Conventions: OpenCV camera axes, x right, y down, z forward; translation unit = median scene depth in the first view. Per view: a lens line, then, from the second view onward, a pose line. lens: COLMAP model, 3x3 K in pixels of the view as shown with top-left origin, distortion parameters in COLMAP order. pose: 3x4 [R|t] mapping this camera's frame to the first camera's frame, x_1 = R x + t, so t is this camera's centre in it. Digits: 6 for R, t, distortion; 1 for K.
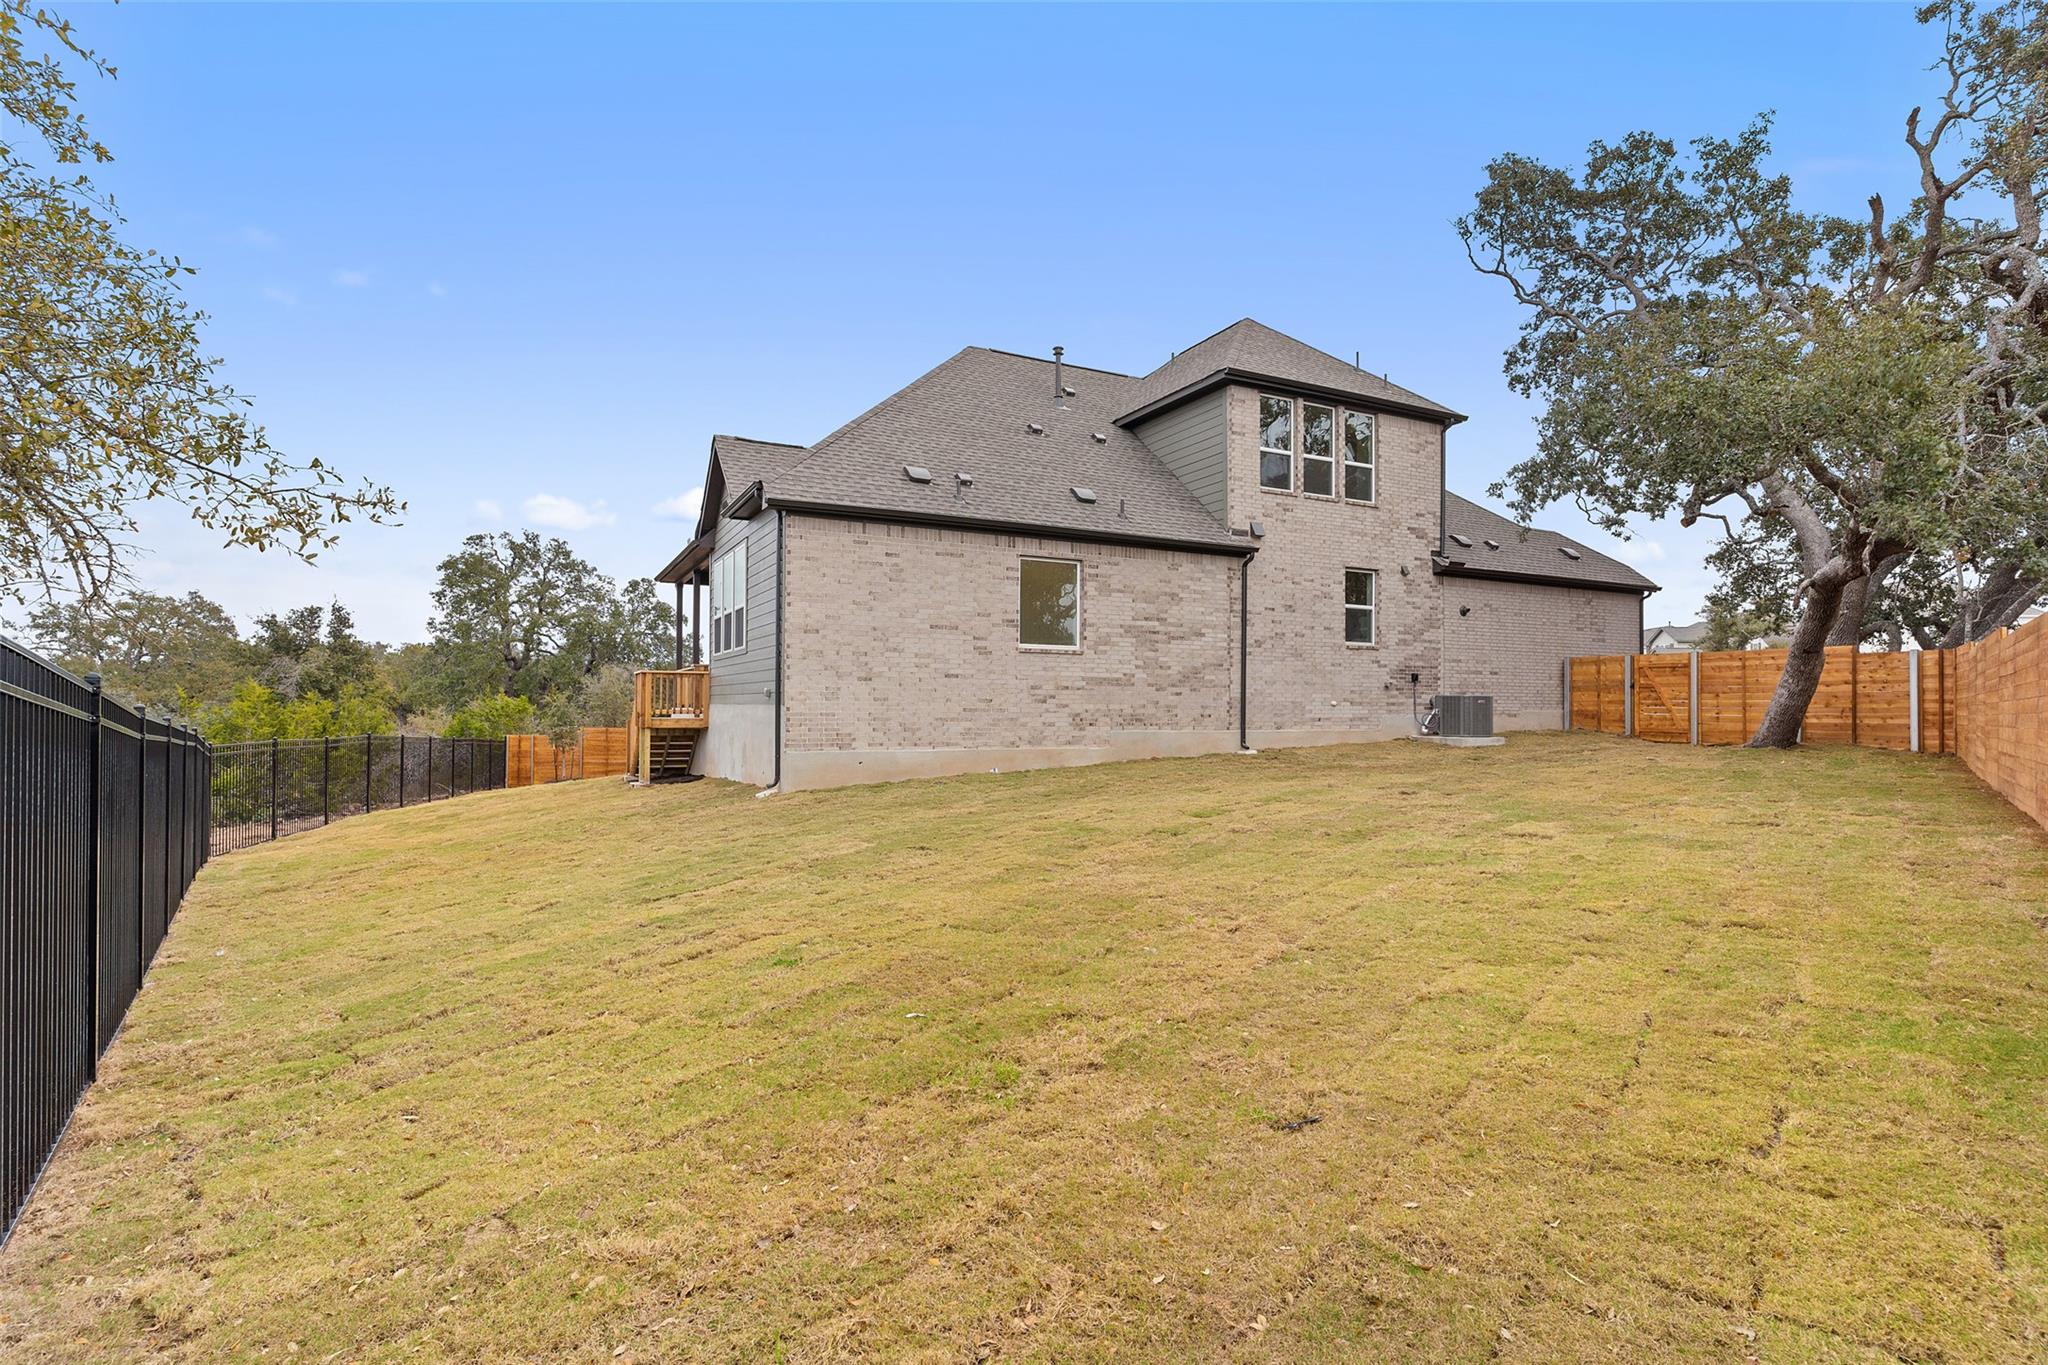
lens RADIAL K [[994.6, 0, 1027.0], [0, 994.6, 685.5], [0, 0, 1]] dist [0.004583, 0.001054]
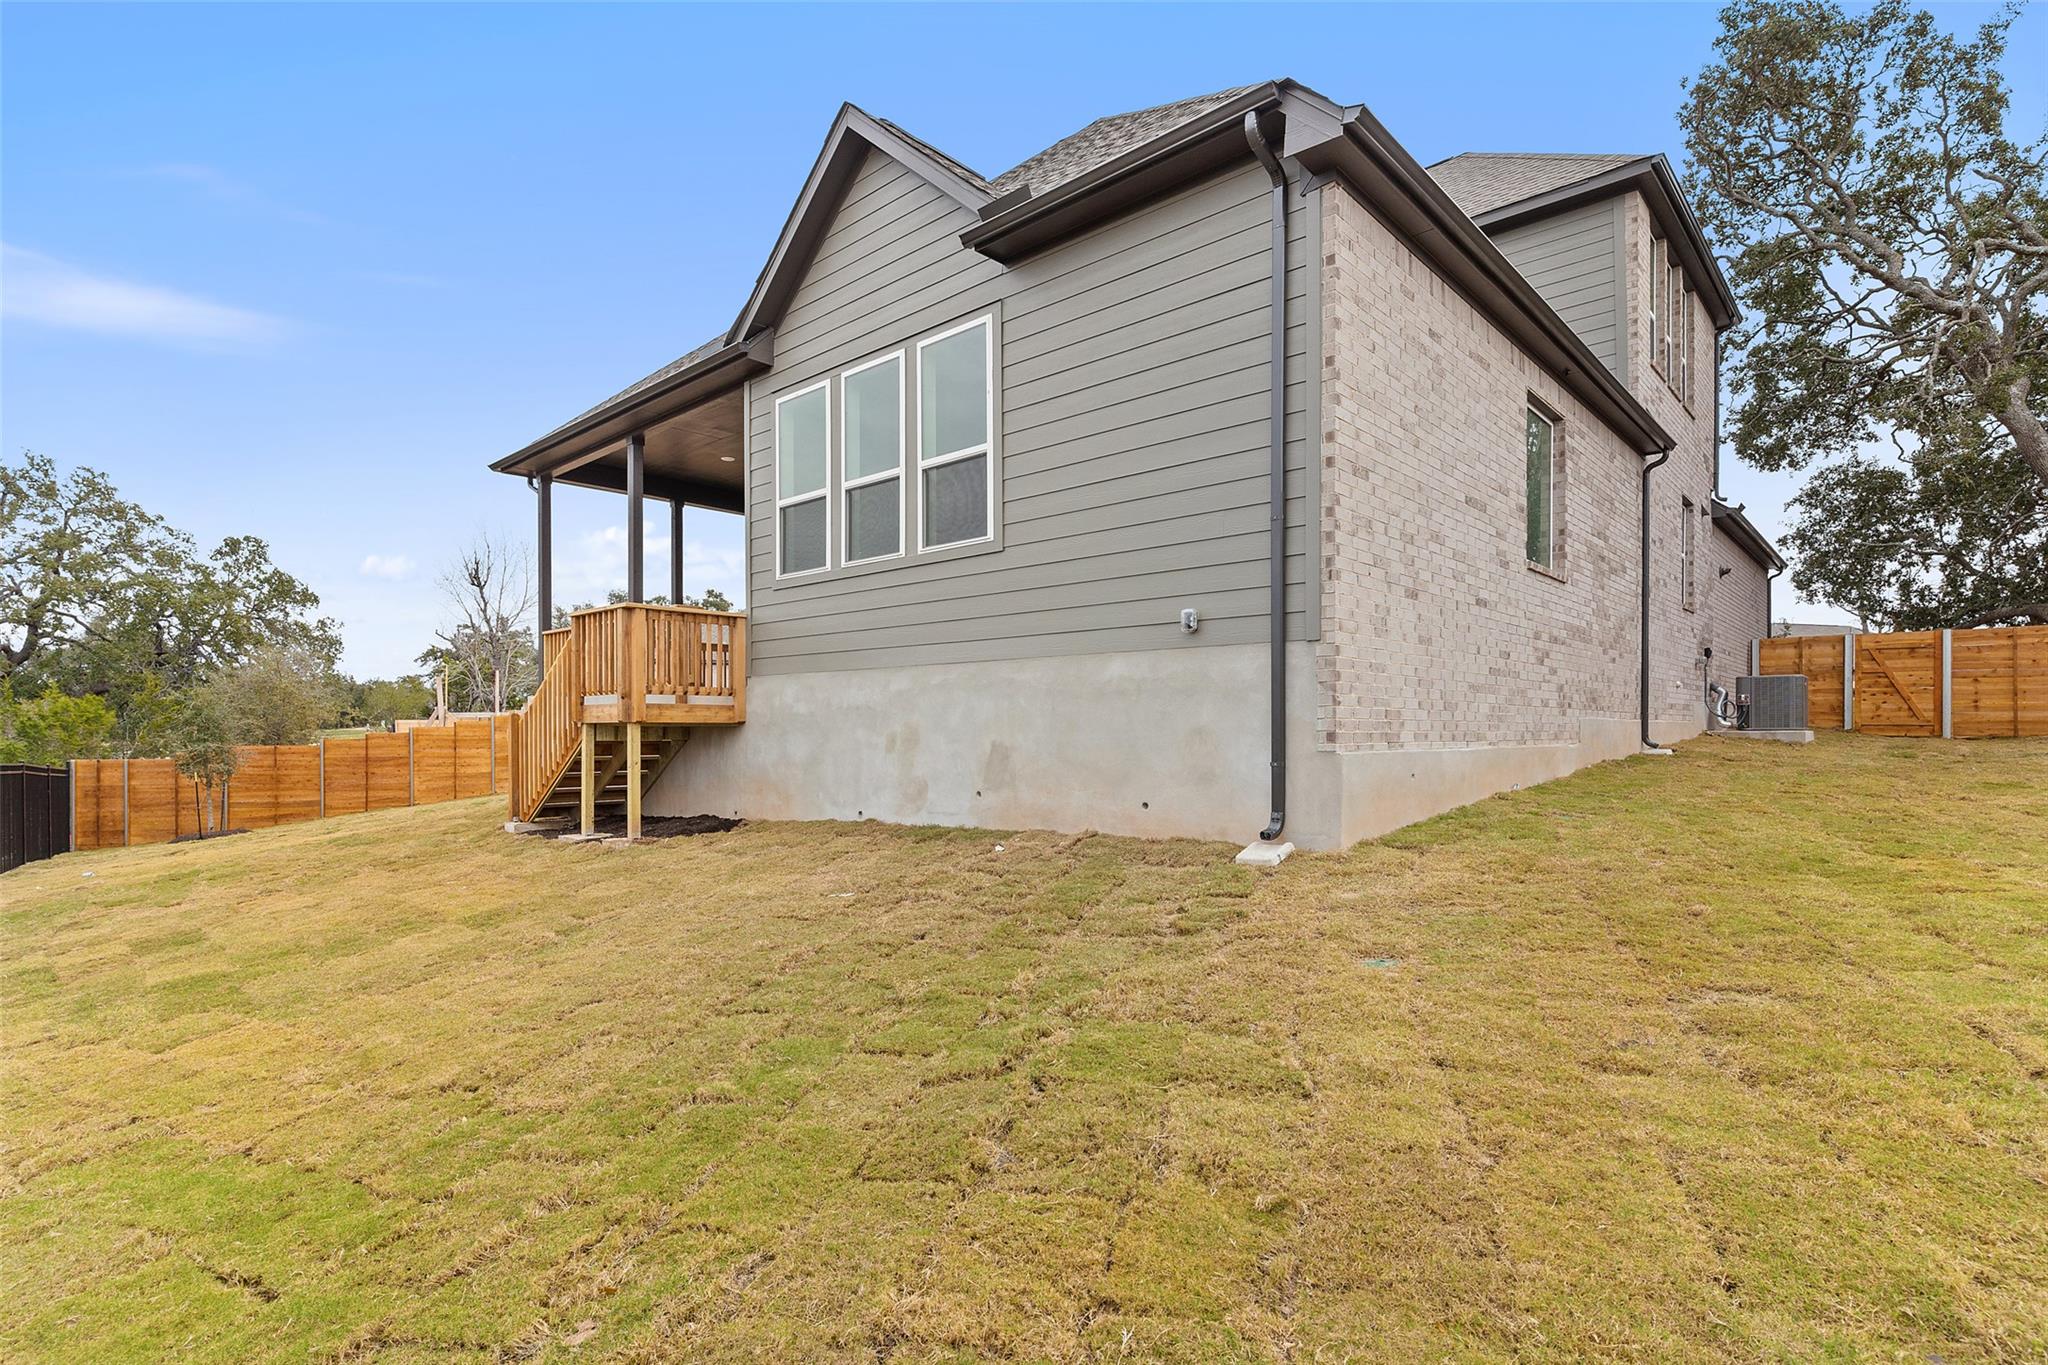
lens RADIAL K [[994.6, 0, 1004.6], [0, 994.6, 721.7], [0, 0, 1]] dist [0.004583, 0.001054]
pose [[0.938931, -0.003145, 0.344091, -0.214751], [-0.000994, 0.999929, 0.011852, 0.020443], [-0.344104, -0.011470, 0.938862, 0.274352]]
